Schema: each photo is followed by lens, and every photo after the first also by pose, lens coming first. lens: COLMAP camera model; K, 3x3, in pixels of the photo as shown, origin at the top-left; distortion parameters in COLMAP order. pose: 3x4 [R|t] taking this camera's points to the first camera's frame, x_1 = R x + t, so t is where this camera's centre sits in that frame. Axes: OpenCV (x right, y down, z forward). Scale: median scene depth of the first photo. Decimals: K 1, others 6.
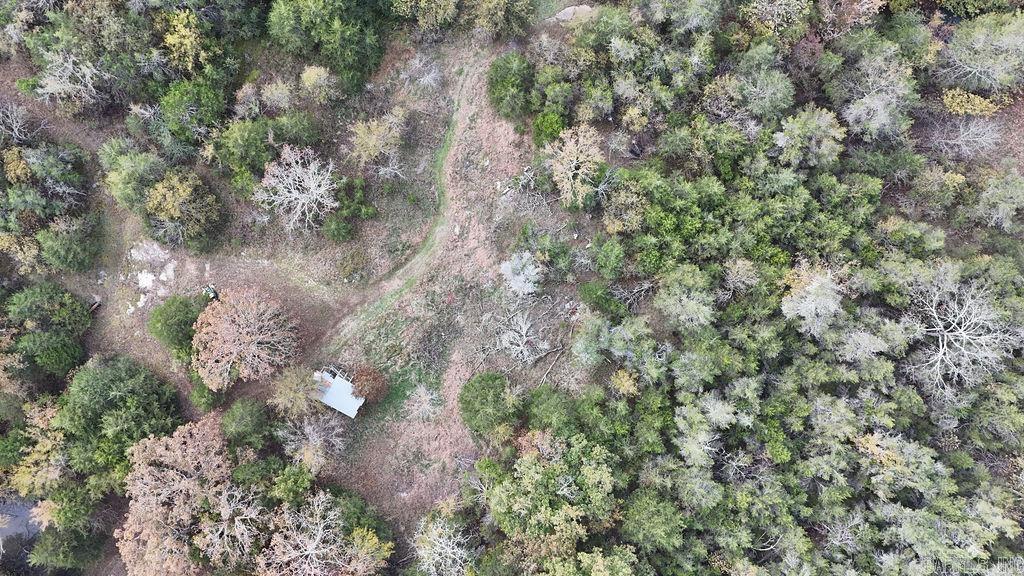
lens RADIAL K [[748.5, 0, 512.0], [0, 748.5, 287.9], [0, 0, 1]] dist [0.077493, -0.067205]
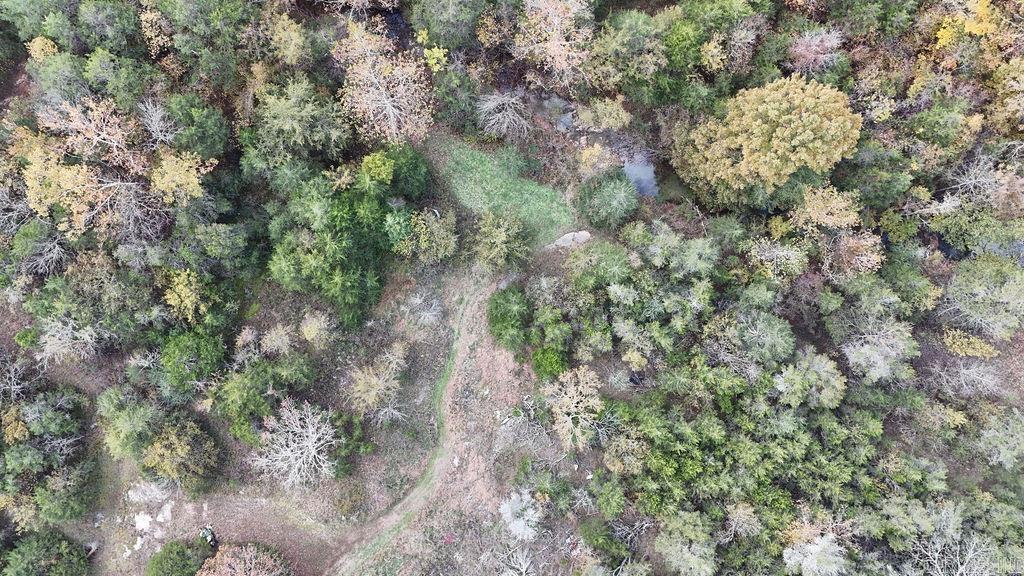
lens RADIAL K [[748.5, 0, 515.6], [0, 748.5, 286.4], [0, 0, 1]] dist [0.077493, -0.067205]
pose [[0.999998, 0.001340, -0.001144, 0.006374], [-0.001343, 0.999996, -0.002499, -0.319425], [0.001141, 0.002501, 0.999996, 0.002275]]
